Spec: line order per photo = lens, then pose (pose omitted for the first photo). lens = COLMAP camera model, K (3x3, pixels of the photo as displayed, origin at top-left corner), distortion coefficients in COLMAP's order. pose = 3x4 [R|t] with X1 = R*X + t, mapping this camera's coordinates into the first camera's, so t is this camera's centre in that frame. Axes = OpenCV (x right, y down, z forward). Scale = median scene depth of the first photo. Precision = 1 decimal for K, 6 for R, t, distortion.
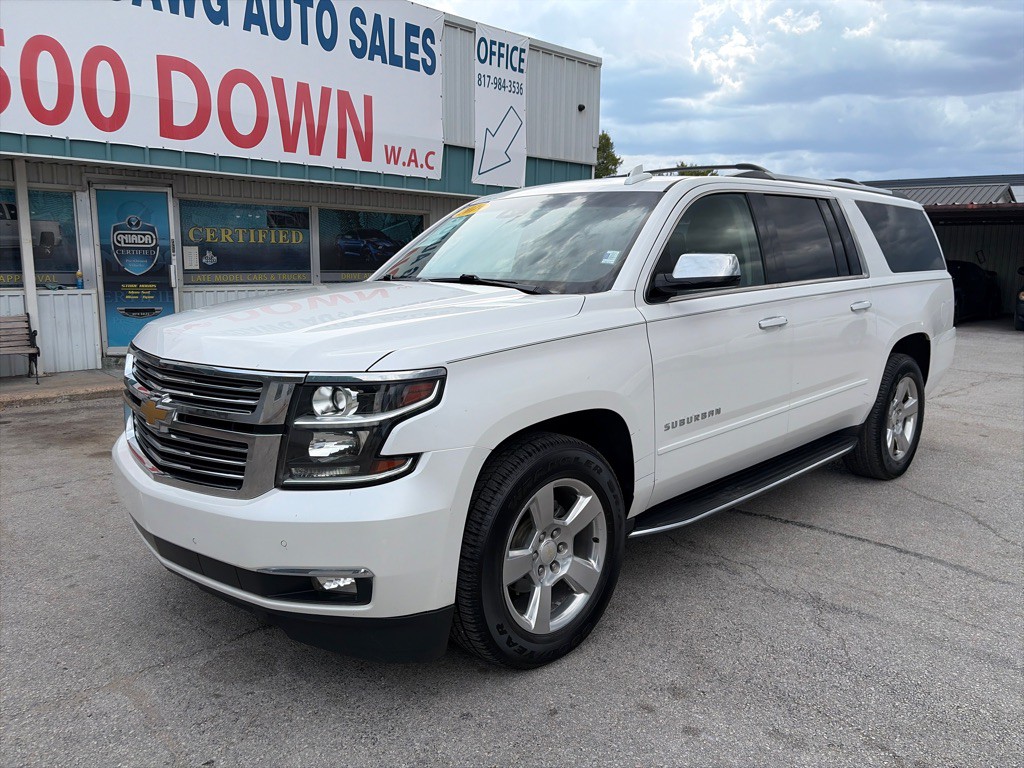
lens RADIAL K [[768.4, 0, 513.3], [0, 768.4, 381.8], [0, 0, 1]] dist [0.029088, -0.026775]
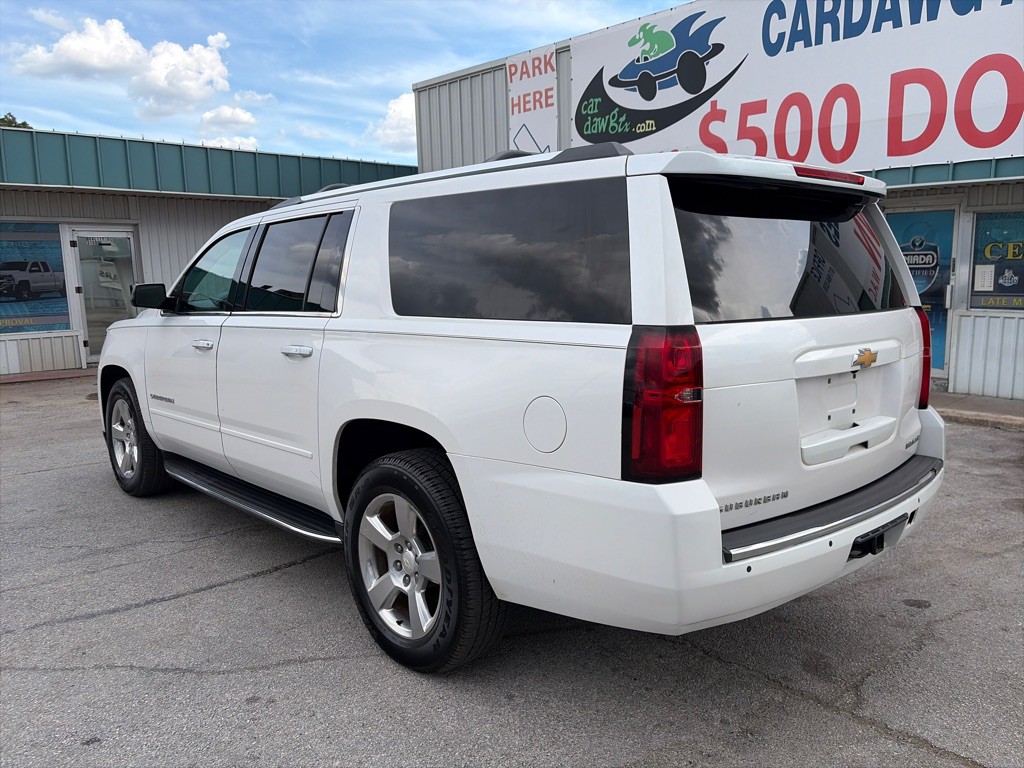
lens RADIAL K [[775.8, 0, 508.8], [0, 775.8, 380.6], [0, 0, 1]] dist [0.033625, -0.035033]
pose [[-0.038037, 0.128075, -0.991035, 0.504726], [-0.151140, 0.979606, 0.132399, -0.084159], [0.987780, 0.154821, -0.017904, 0.509550]]
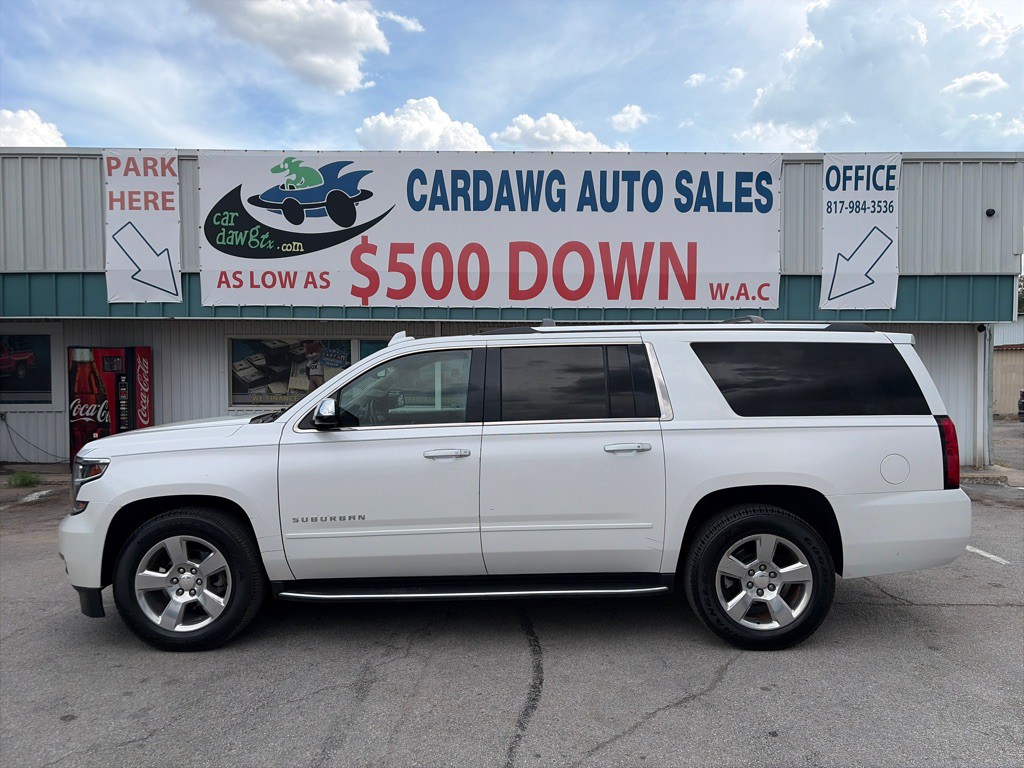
lens RADIAL K [[768.4, 0, 513.3], [0, 768.4, 381.8], [0, 0, 1]] dist [0.029088, -0.026775]
pose [[0.704665, -0.001212, -0.709539, 0.439638], [-0.107637, 0.988243, -0.108586, -0.023794], [0.701328, 0.152890, 0.696249, 0.075303]]
